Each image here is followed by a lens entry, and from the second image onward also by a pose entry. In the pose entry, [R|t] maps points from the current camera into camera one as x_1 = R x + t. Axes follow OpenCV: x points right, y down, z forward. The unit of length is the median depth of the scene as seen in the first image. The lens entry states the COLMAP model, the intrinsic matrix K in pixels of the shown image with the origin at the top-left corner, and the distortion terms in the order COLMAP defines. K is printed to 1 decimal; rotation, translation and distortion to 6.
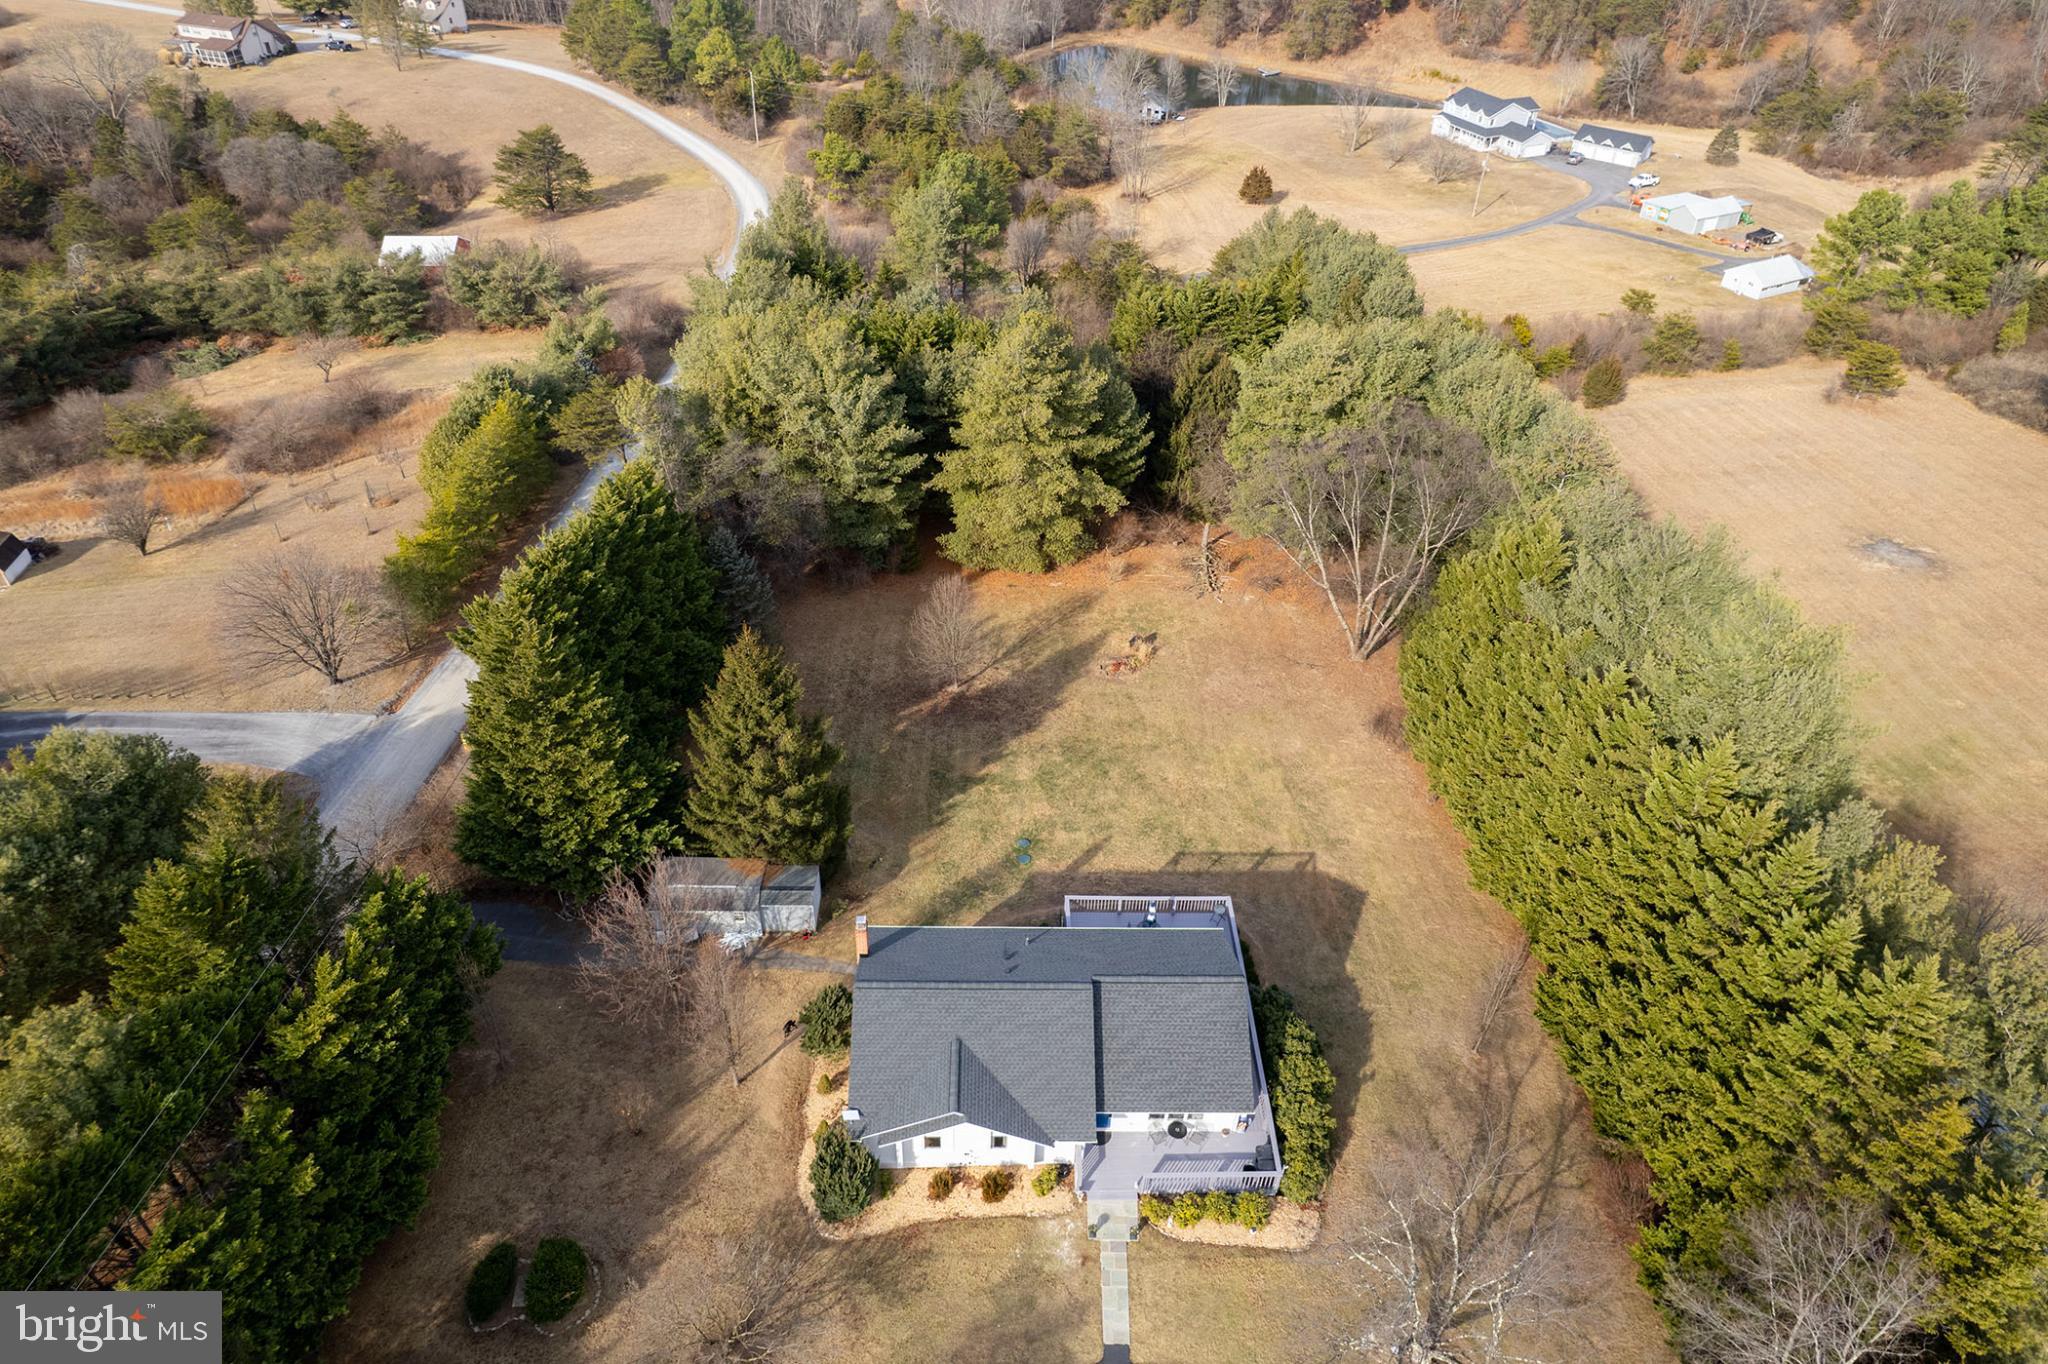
lens RADIAL K [[1291.5, 0, 1024.0], [0, 1291.5, 682.0], [0, 0, 1]] dist [-0.067359, 0.062783]
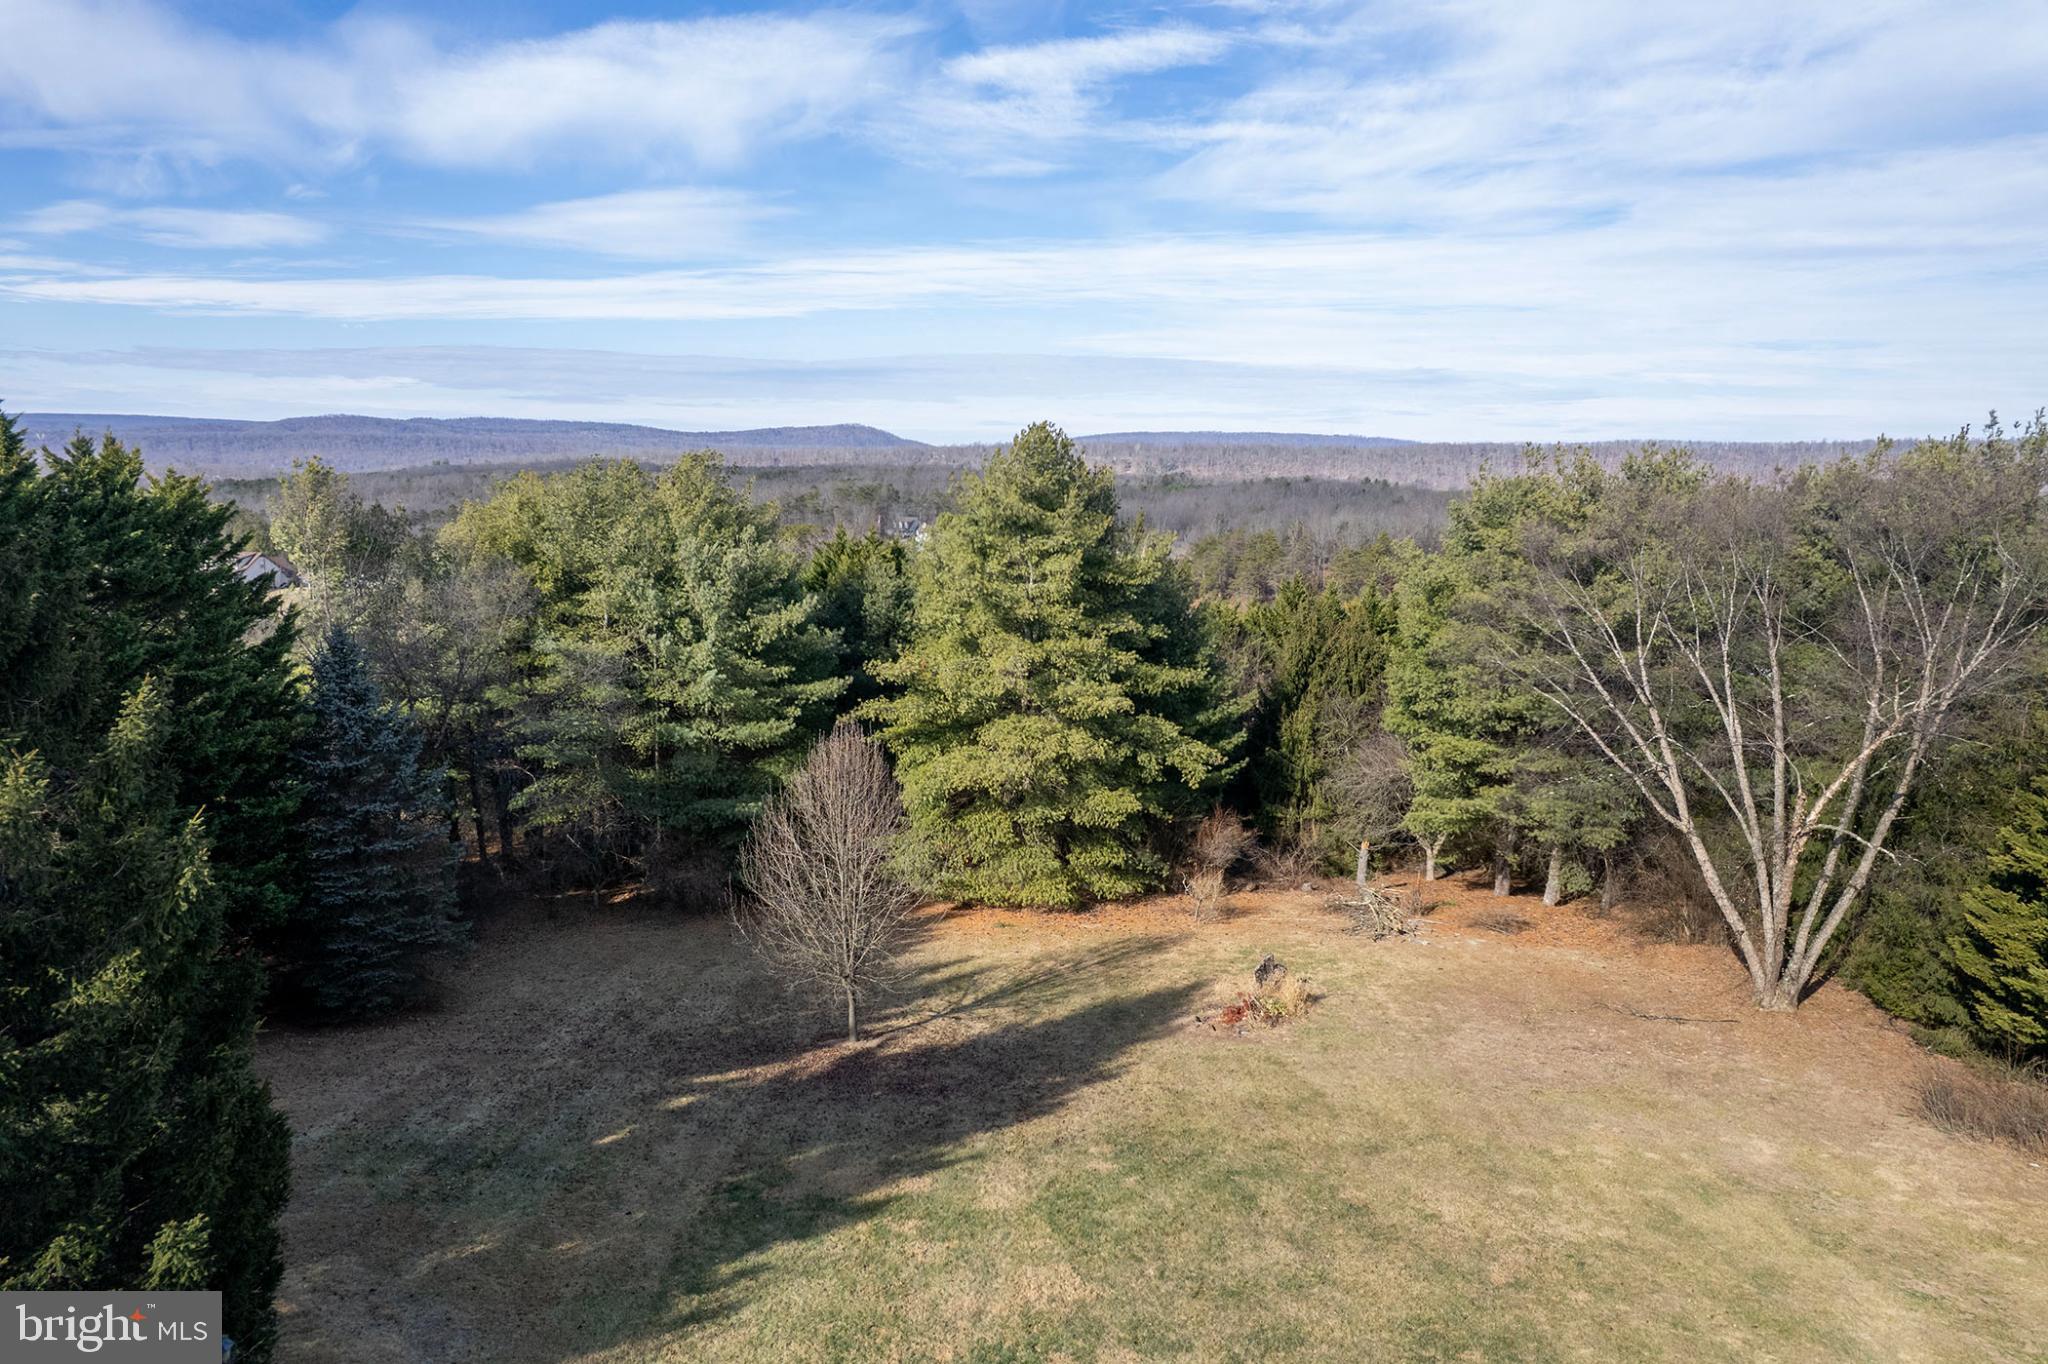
lens RADIAL K [[1291.5, 0, 1024.0], [0, 1291.5, 682.0], [0, 0, 1]] dist [-0.067359, 0.062783]
pose [[0.999608, -0.007773, -0.026912, 0.013845], [-0.006367, 0.872541, -0.488499, 0.103841], [0.027279, 0.488479, 0.872149, 0.582605]]
